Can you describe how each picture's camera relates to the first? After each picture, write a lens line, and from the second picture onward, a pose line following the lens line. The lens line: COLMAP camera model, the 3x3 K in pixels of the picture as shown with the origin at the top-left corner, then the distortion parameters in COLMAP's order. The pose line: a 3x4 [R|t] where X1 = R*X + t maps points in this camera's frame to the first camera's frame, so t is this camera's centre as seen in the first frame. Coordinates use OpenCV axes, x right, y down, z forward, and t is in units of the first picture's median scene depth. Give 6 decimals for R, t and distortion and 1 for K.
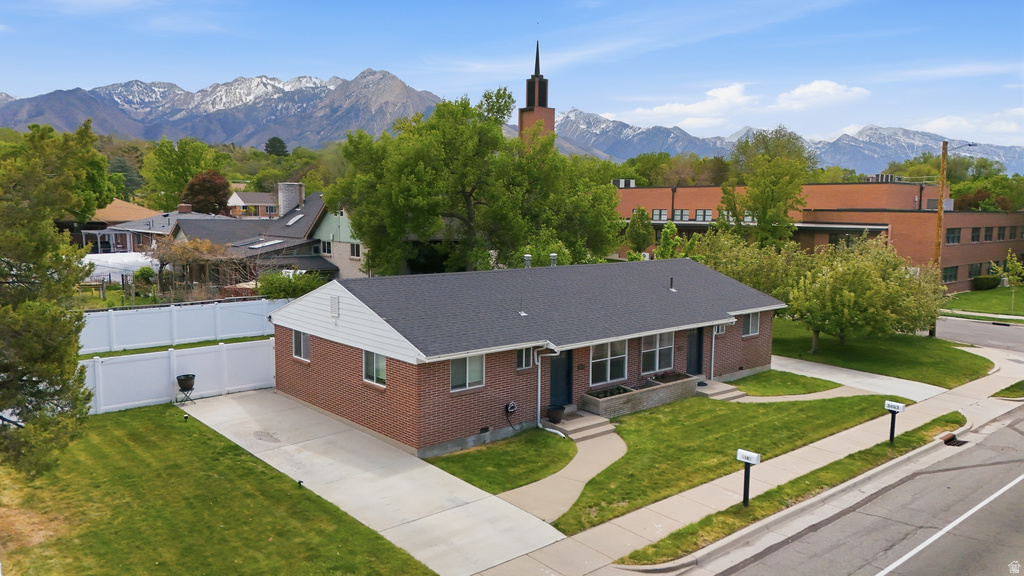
lens RADIAL K [[753.3, 0, 511.1], [0, 753.3, 293.7], [0, 0, 1]] dist [0.082415, -0.081286]
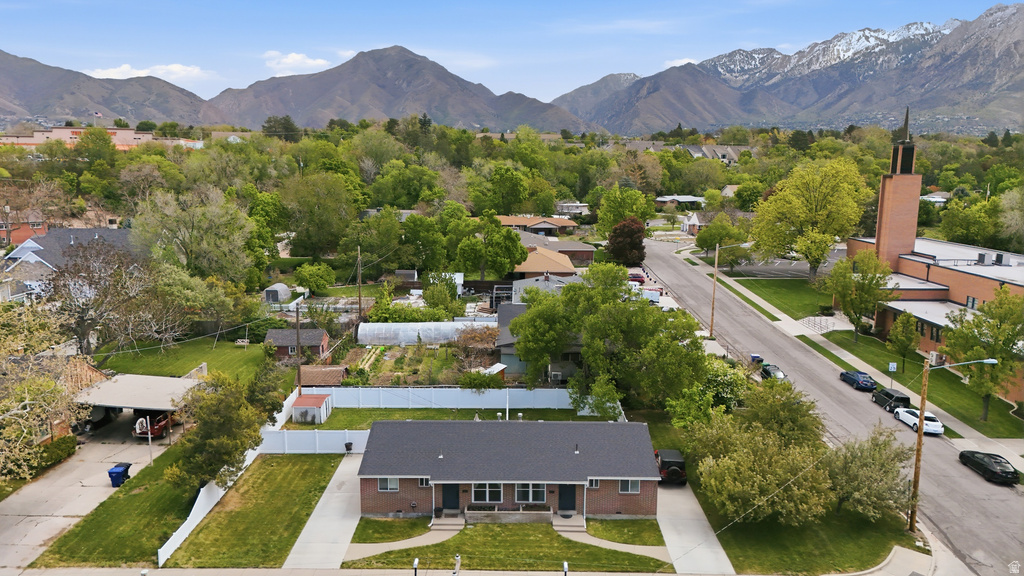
lens RADIAL K [[753.3, 0, 511.0], [0, 753.3, 291.3], [0, 0, 1]] dist [0.082415, -0.081286]
pose [[0.746256, 0.106661, -0.657058, 0.802735], [-0.075814, 0.994275, 0.075296, -0.323018], [0.661328, -0.006376, 0.750070, -0.201471]]
